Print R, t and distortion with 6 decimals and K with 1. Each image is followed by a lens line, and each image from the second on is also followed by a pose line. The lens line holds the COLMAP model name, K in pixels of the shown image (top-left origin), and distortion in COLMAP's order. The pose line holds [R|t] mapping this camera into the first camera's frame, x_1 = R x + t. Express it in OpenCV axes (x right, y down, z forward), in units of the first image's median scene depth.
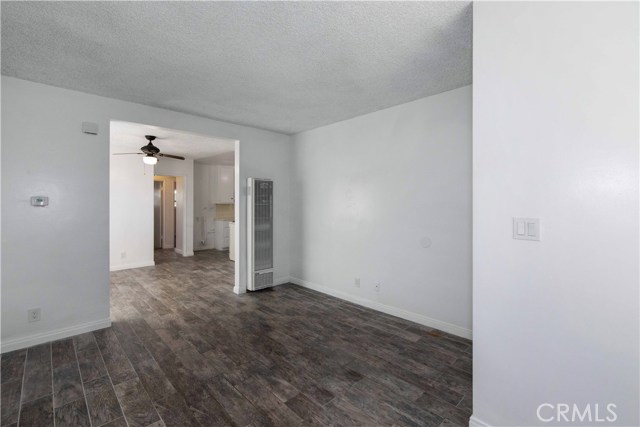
lens RADIAL K [[283.4, 0, 321.8], [0, 283.4, 205.5], [0, 0, 1]] dist [0.003512, 0.000088]
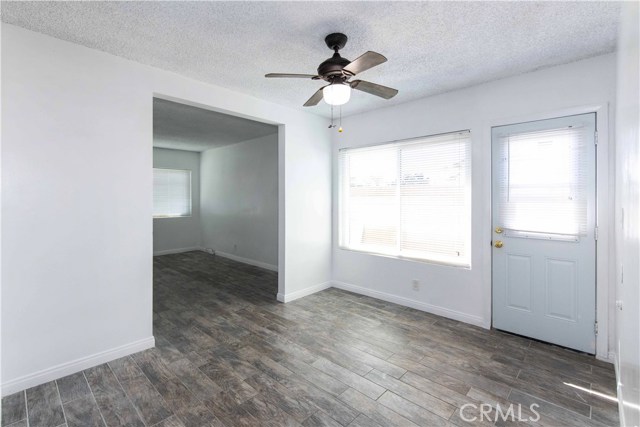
lens RADIAL K [[292.7, 0, 318.7], [0, 292.7, 196.7], [0, 0, 1]] dist [0.002249, 0.000120]
pose [[-0.999197, 0.002182, -0.040012, -0.921840], [0.002191, 0.999998, -0.000179, -0.008904], [0.040011, -0.000267, -0.999199, 2.379914]]
